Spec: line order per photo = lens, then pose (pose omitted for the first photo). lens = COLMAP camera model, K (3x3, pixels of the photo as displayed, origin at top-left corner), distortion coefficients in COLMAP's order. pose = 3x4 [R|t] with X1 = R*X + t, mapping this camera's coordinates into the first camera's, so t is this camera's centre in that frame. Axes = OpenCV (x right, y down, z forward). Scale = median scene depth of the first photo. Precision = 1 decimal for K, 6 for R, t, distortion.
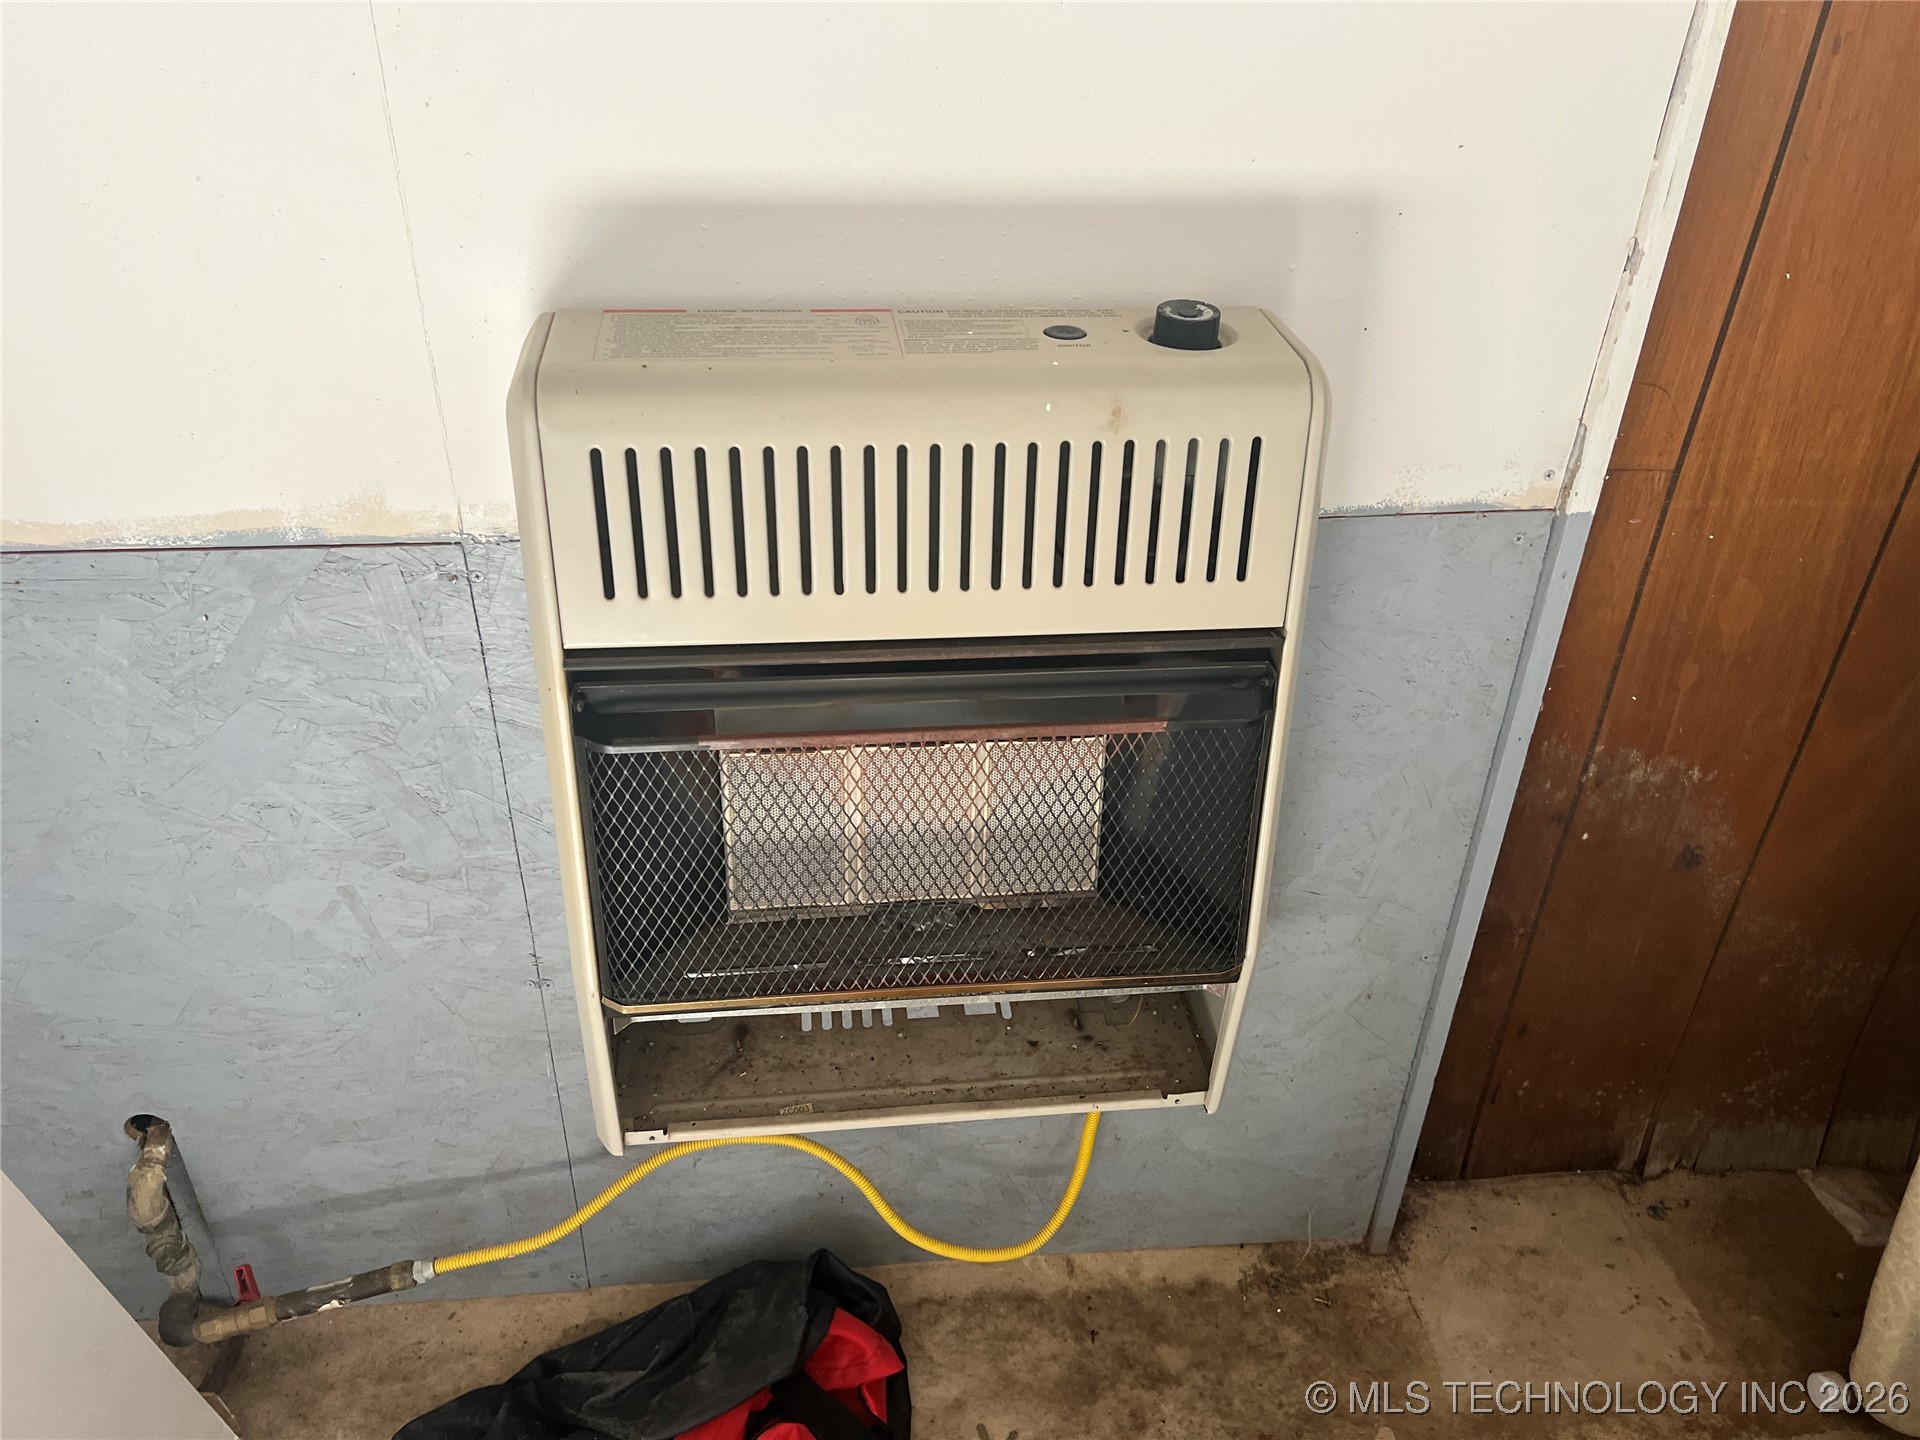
lens RADIAL K [[1438.2, 0, 960.7], [0, 1438.2, 708.6], [0, 0, 1]] dist [0.068486, -0.079163]
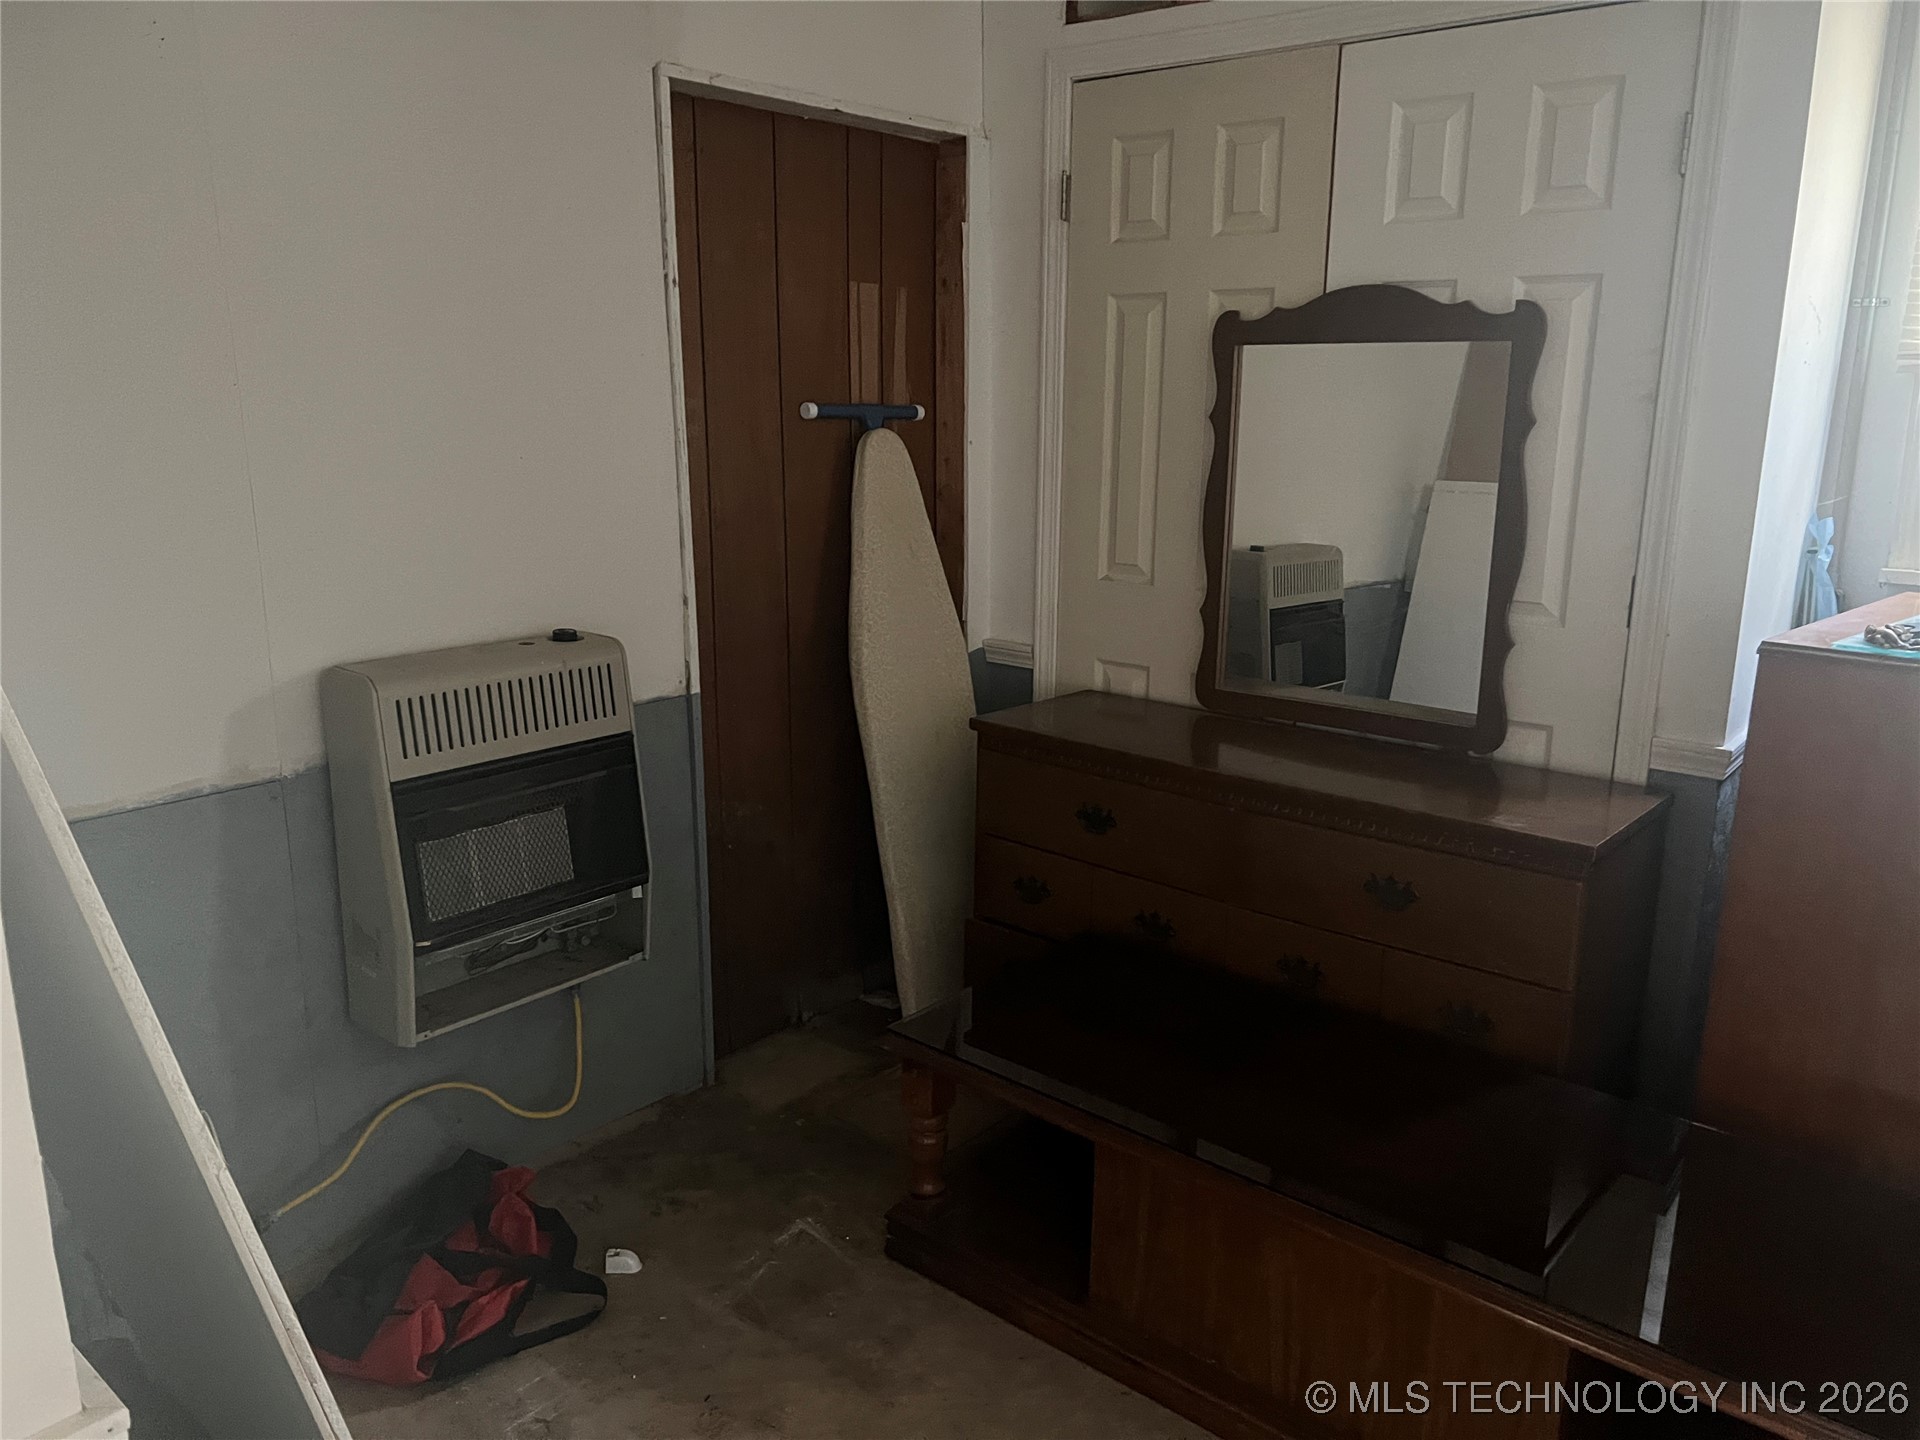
lens RADIAL K [[1438.2, 0, 962.7], [0, 1438.2, 715.1], [0, 0, 1]] dist [0.068486, -0.079163]
pose [[0.722886, -0.178553, 0.667498, -1.001358], [0.386413, 0.905318, -0.176308, 0.562699], [-0.572818, 0.385380, 0.723437, -1.193985]]
